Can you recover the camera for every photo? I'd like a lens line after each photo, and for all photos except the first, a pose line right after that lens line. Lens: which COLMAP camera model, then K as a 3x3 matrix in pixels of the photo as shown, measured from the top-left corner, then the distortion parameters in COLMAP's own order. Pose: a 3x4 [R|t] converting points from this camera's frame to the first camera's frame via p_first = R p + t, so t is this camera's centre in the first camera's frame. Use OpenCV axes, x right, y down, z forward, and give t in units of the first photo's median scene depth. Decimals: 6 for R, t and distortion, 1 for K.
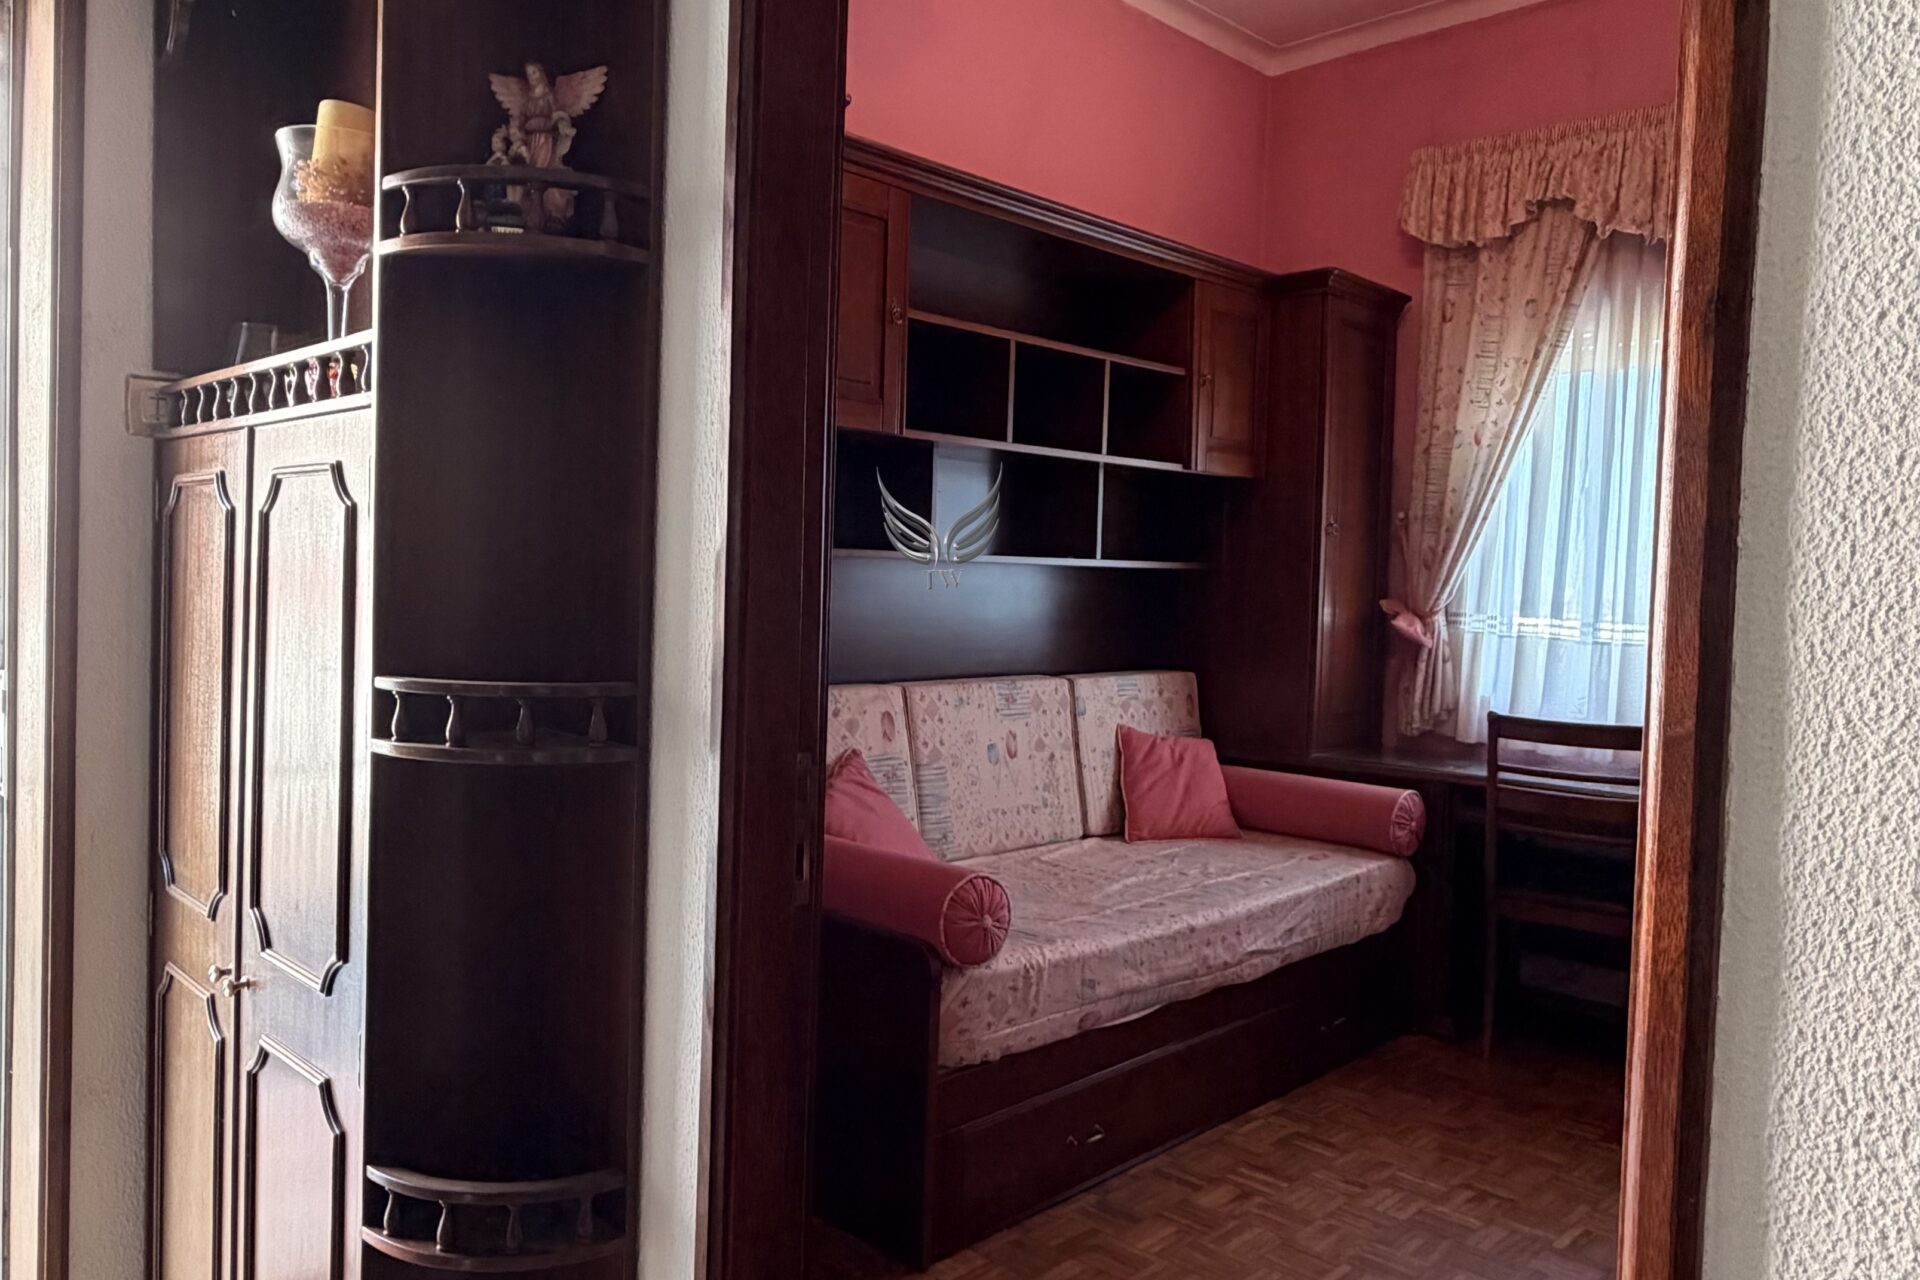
lens RADIAL K [[1361.9, 0, 958.1], [0, 1361.9, 630.0], [0, 0, 1]] dist [-0.000687, -0.002508]
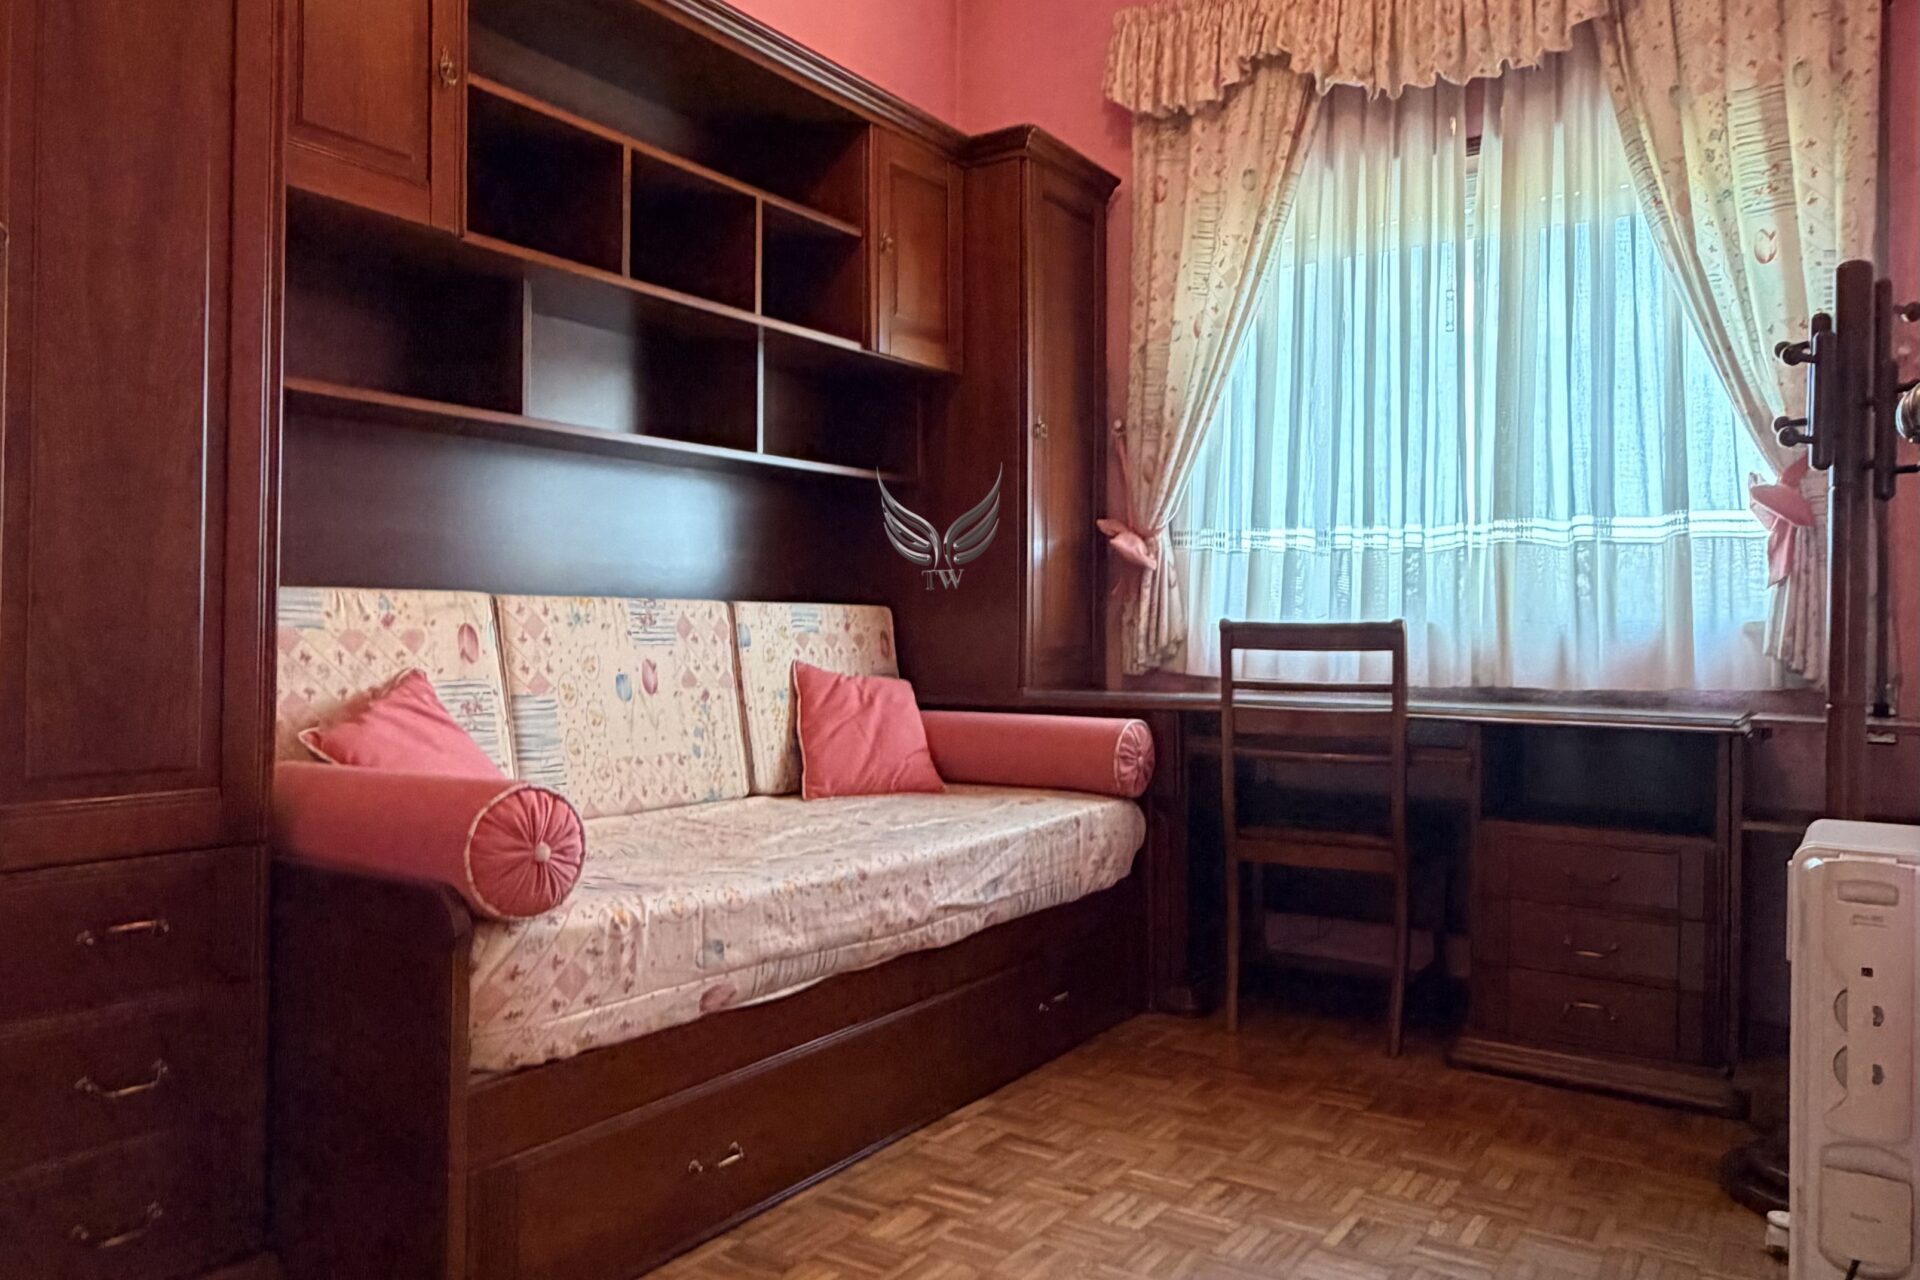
lens RADIAL K [[1361.9, 0, 958.1], [0, 1361.9, 630.0], [0, 0, 1]] dist [-0.000687, -0.002508]
pose [[0.982936, -0.023056, 0.182499, 0.069827], [0.030000, 0.998923, -0.035382, 0.087995], [-0.181487, 0.040253, 0.982569, 0.184878]]
